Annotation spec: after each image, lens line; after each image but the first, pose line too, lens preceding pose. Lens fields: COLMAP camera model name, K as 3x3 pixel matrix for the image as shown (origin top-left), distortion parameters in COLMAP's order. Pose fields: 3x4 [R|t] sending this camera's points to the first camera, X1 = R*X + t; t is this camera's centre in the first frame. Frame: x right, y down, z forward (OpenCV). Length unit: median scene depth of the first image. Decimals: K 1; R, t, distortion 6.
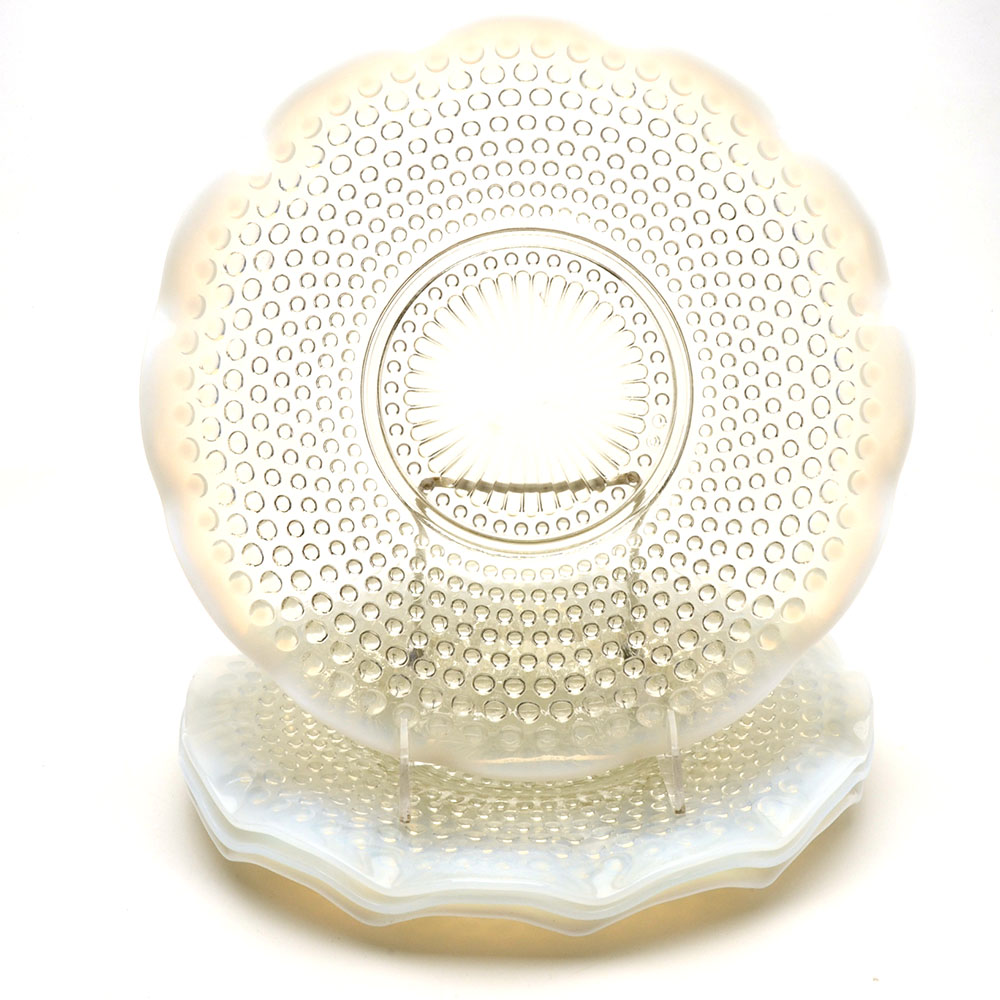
lens RADIAL K [[1765.2, 0, 492.7], [0, 1765.2, 504.0], [0, 0, 1]] dist [-0.044289, 0.000000]
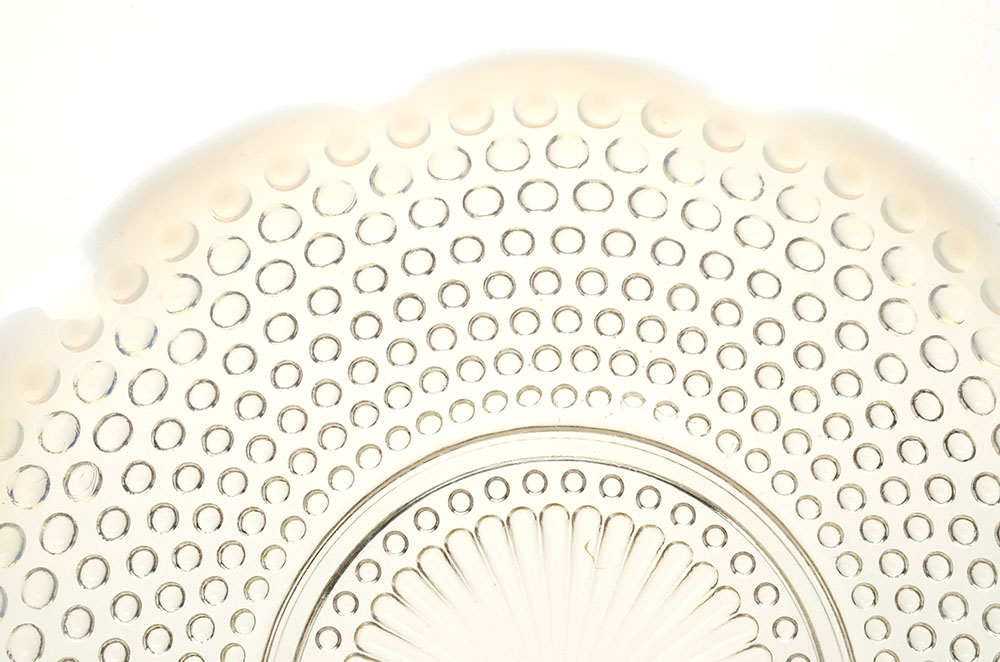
lens RADIAL K [[2279.5, 0, 505.3], [0, 2279.5, 329.2], [0, 0, 1]] dist [-0.043683, 0.000000]
pose [[0.999033, 0.018400, 0.039930, -0.028502], [-0.012052, 0.988035, -0.153760, -0.077787], [-0.042282, 0.153130, 0.987301, 0.294055]]
